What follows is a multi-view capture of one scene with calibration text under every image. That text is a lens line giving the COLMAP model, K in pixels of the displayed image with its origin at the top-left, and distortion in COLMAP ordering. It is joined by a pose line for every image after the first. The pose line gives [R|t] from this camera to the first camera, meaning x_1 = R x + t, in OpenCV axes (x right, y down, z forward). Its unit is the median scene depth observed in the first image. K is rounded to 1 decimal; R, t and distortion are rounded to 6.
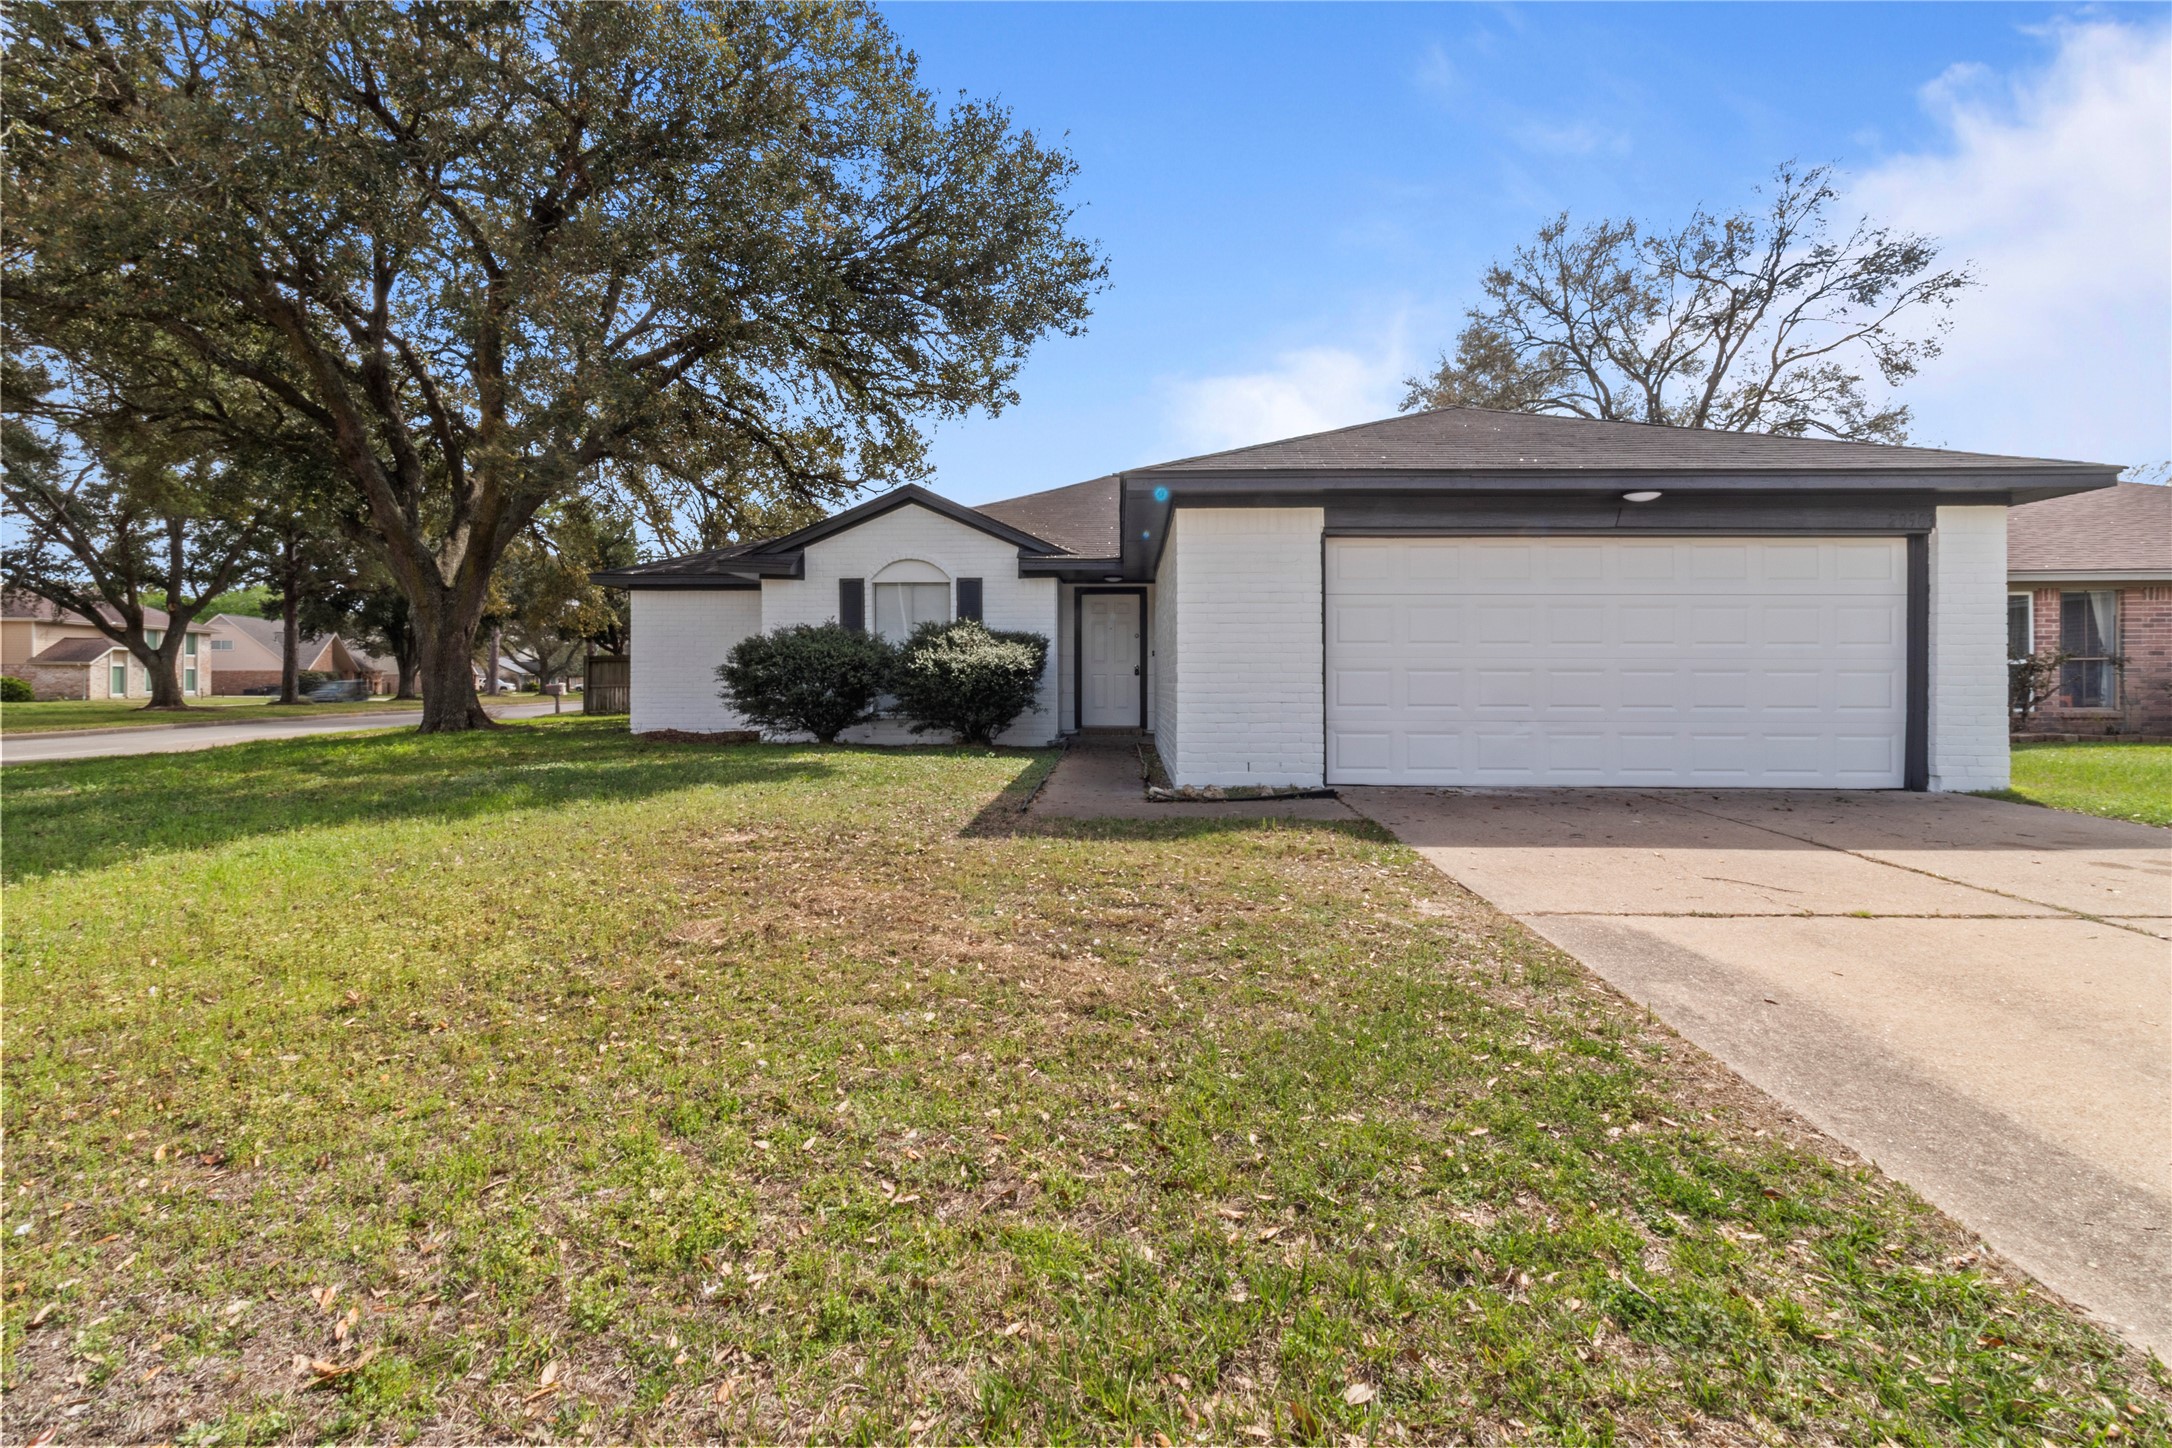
lens RADIAL K [[941.7, 0, 1092.8], [0, 941.7, 674.1], [0, 0, 1]] dist [0.021876, -0.000039]
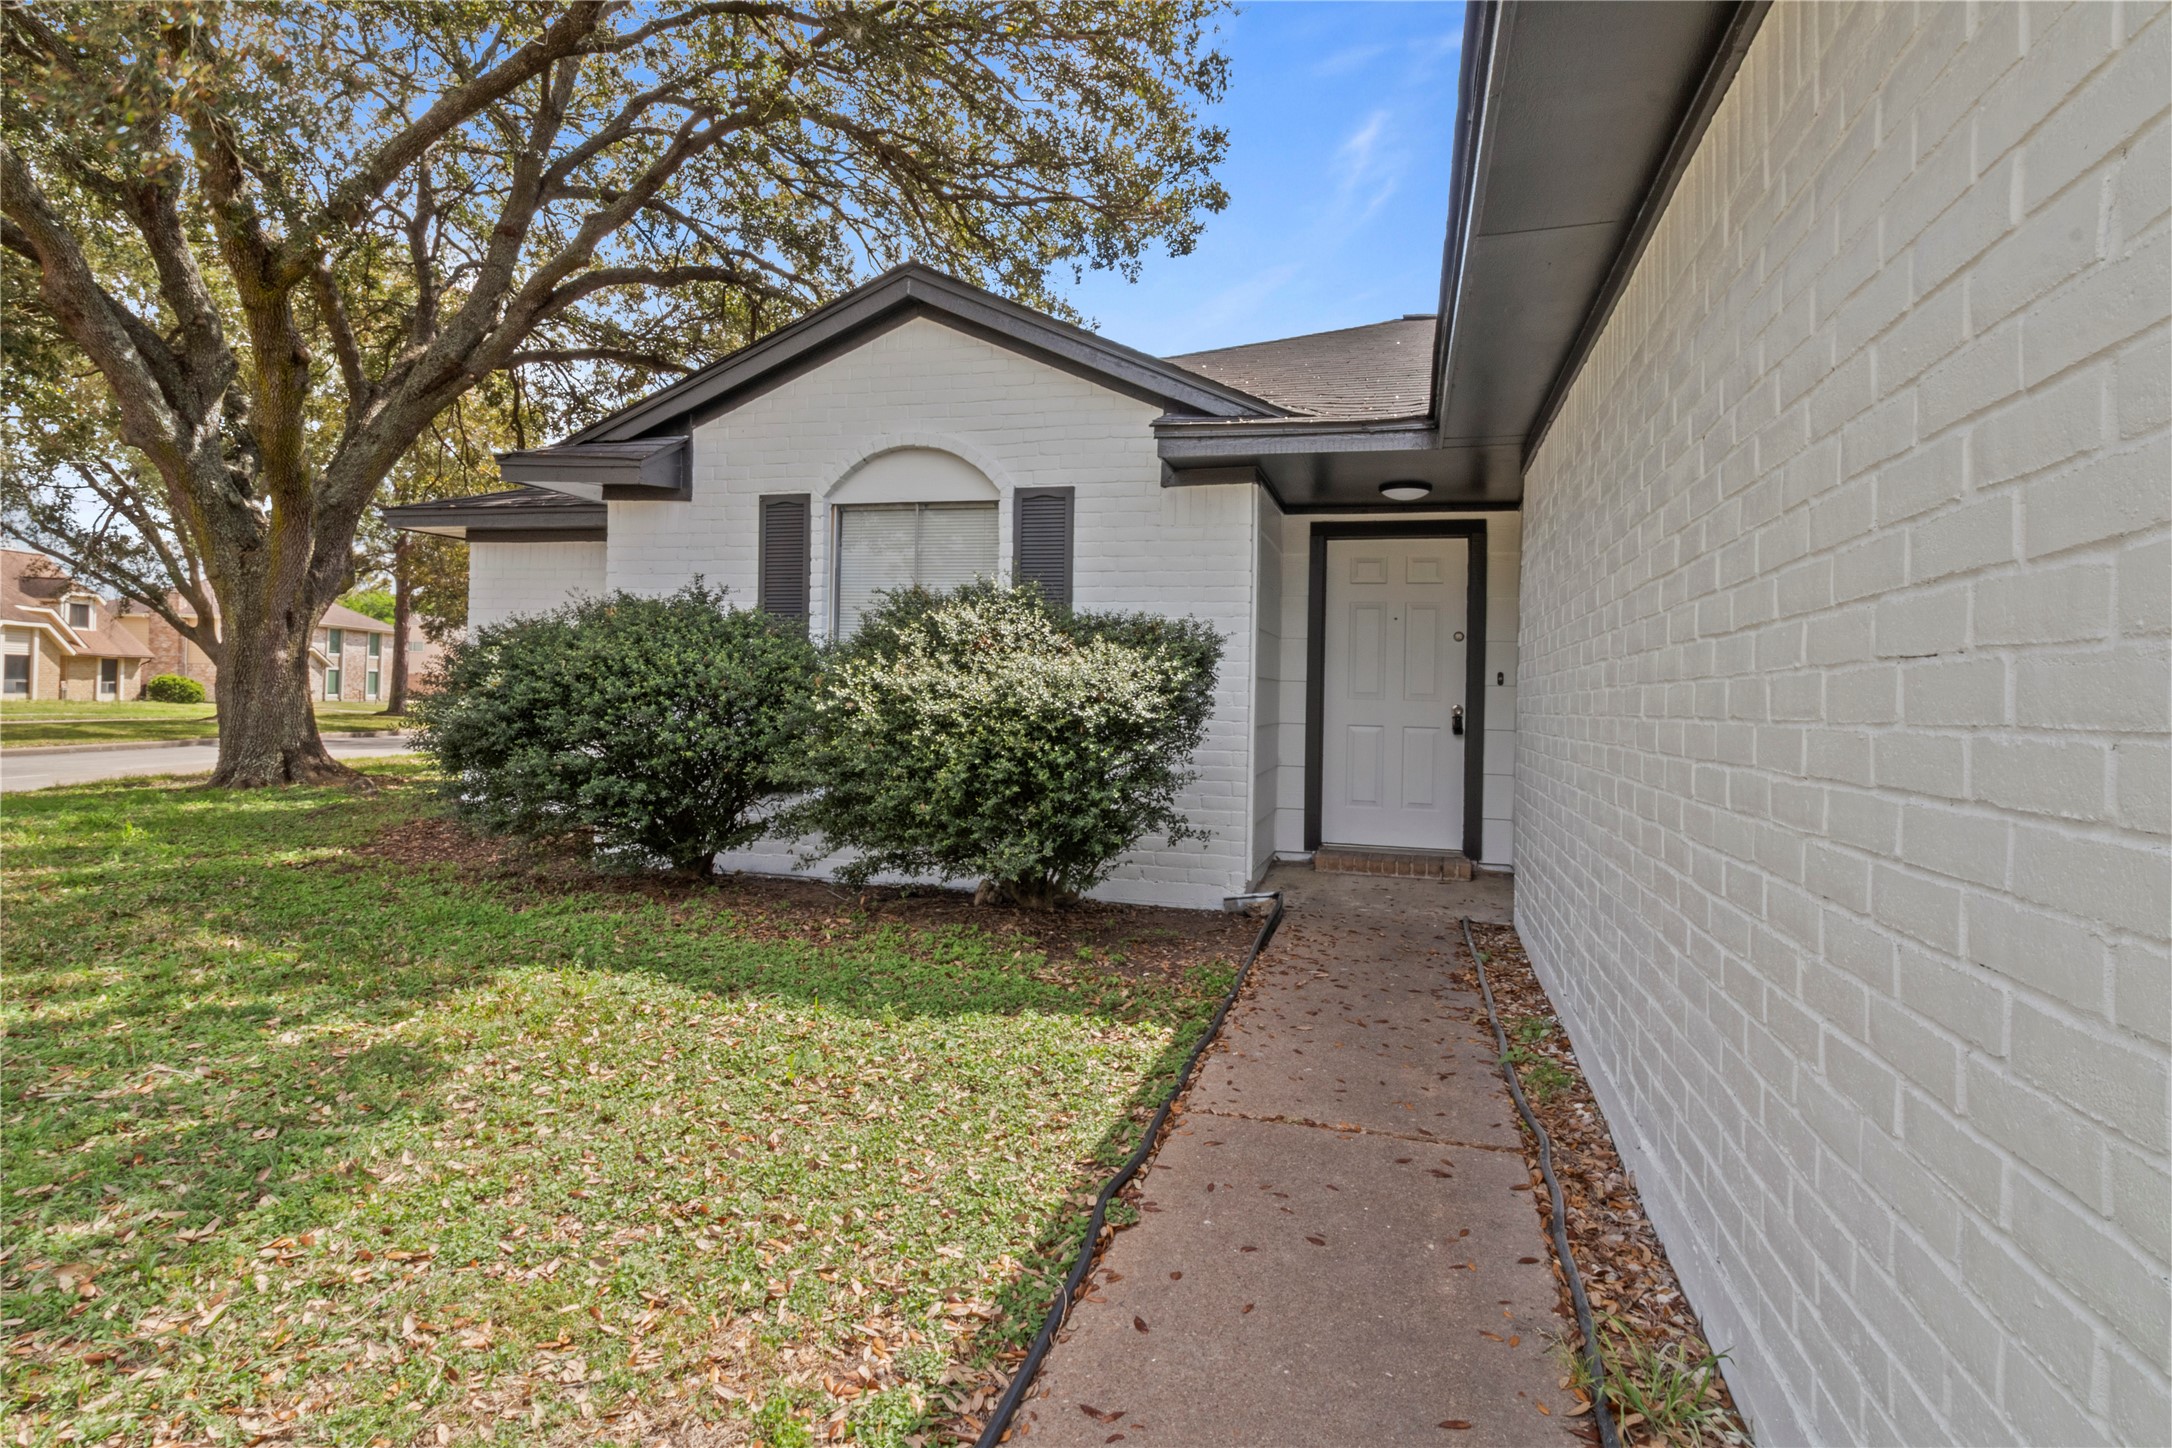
lens RADIAL K [[1154.1, 0, 1080.7], [0, 1154.1, 689.9], [0, 0, 1]] dist [0.000919, 0.000075]
pose [[0.971614, 0.022424, -0.235507, 0.005114], [-0.023280, 0.999729, -0.000855, -0.013647], [0.235424, 0.006314, 0.971872, 0.513751]]
